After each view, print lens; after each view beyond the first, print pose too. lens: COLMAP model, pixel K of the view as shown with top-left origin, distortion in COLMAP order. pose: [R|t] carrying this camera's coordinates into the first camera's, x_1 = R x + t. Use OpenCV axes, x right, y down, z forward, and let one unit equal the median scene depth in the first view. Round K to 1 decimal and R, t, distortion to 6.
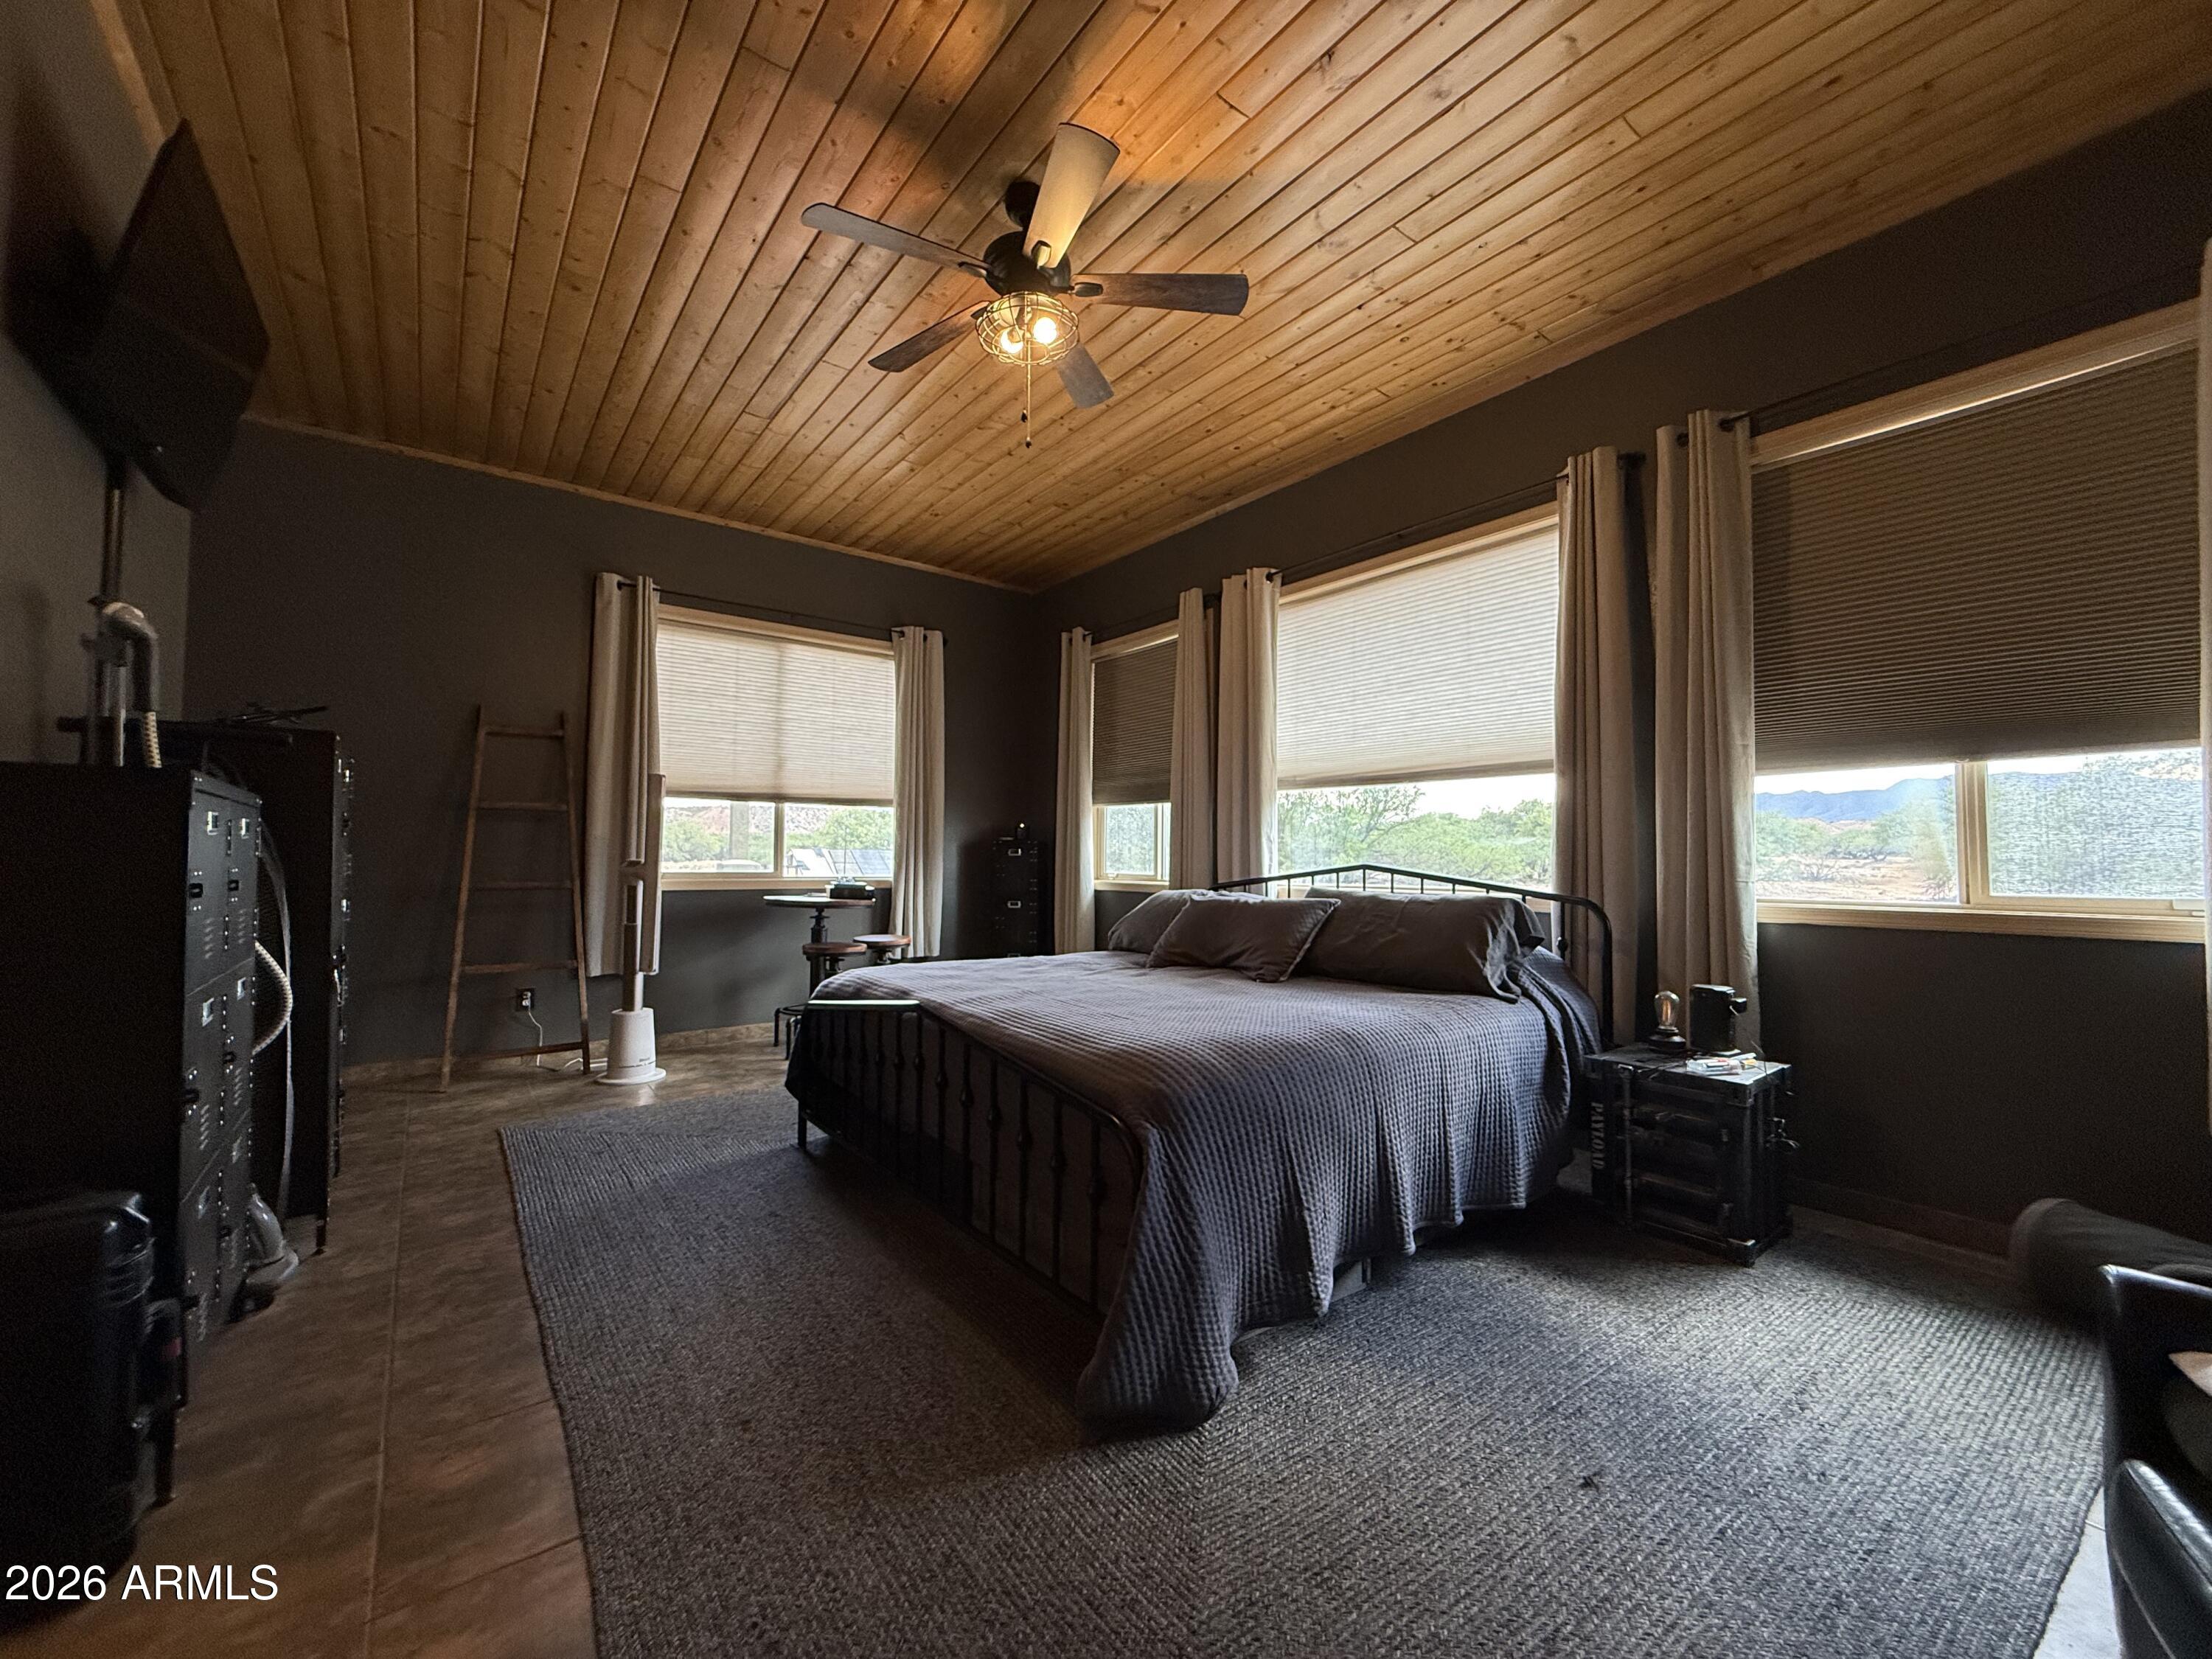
lens RADIAL K [[882.1, 0, 1106.0], [0, 882.1, 829.5], [0, 0, 1]] dist [0.000780, -0.000282]
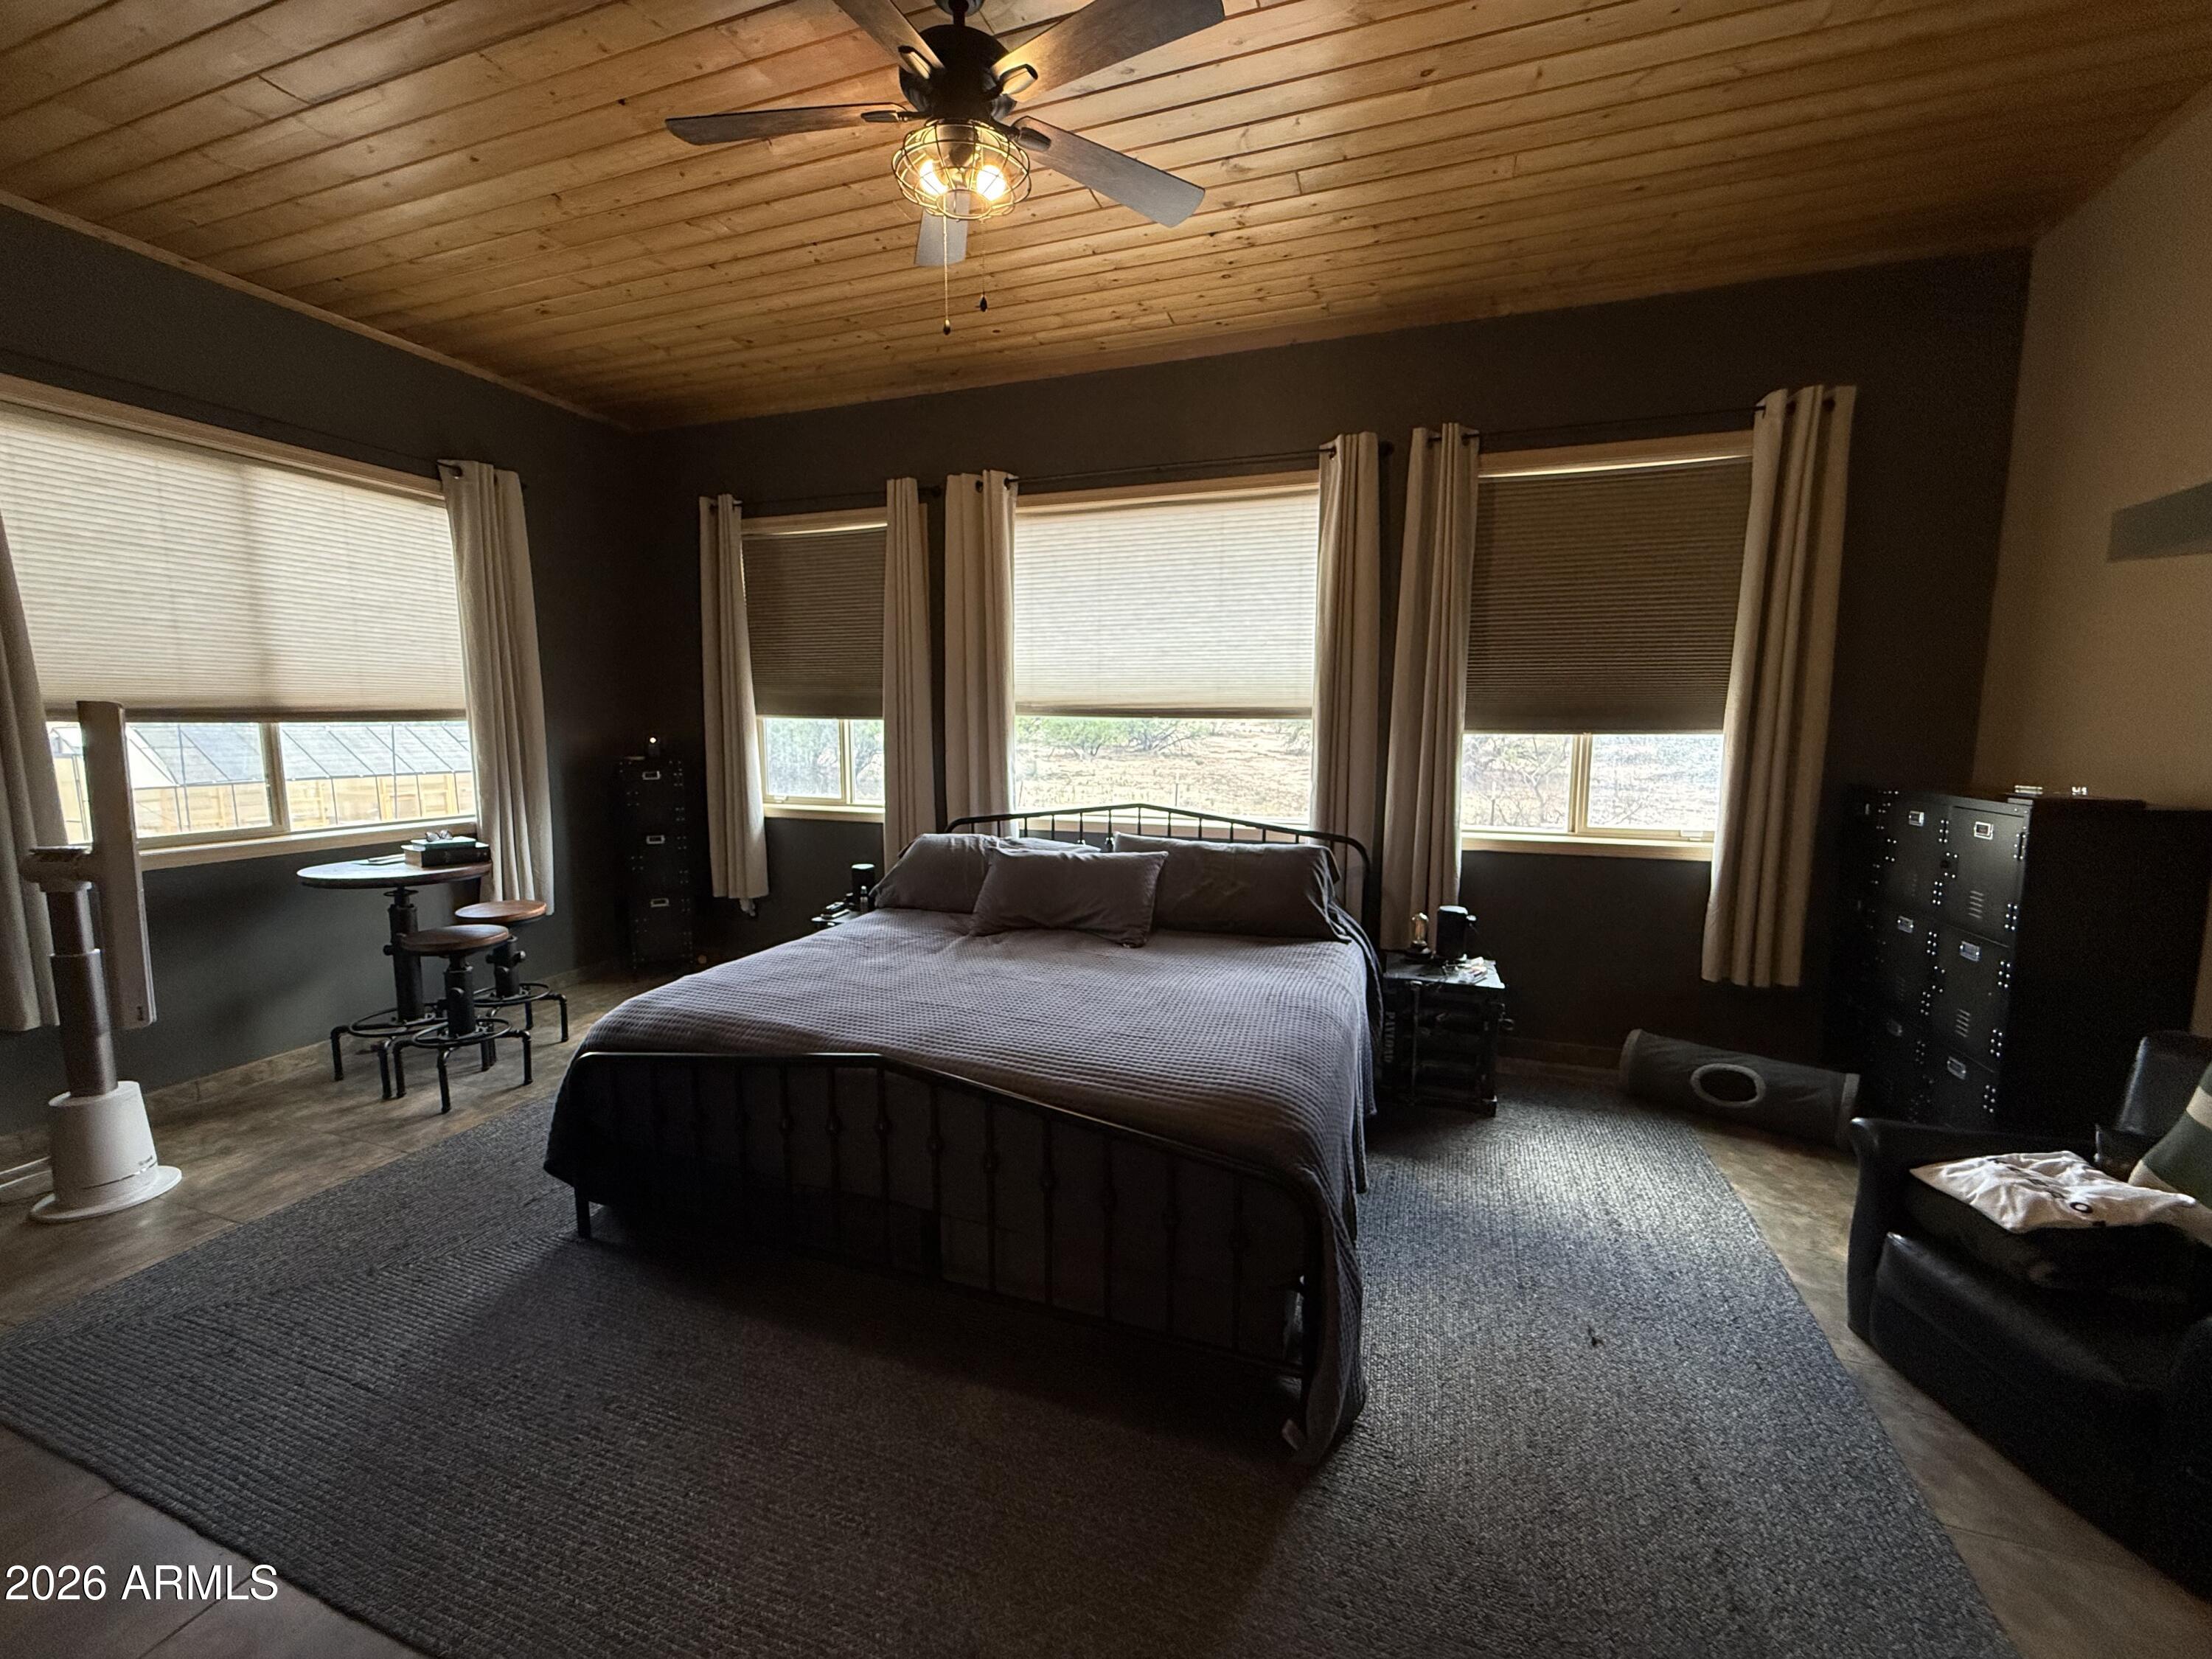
lens RADIAL K [[883.7, 0, 1106.0], [0, 883.7, 829.5], [0, 0, 1]] dist [0.000555, 0.000624]
pose [[0.839191, -0.071141, 0.539164, -0.271587], [-0.017210, 0.987437, 0.157076, -0.082972], [-0.543565, -0.141096, 0.827423, 0.143474]]
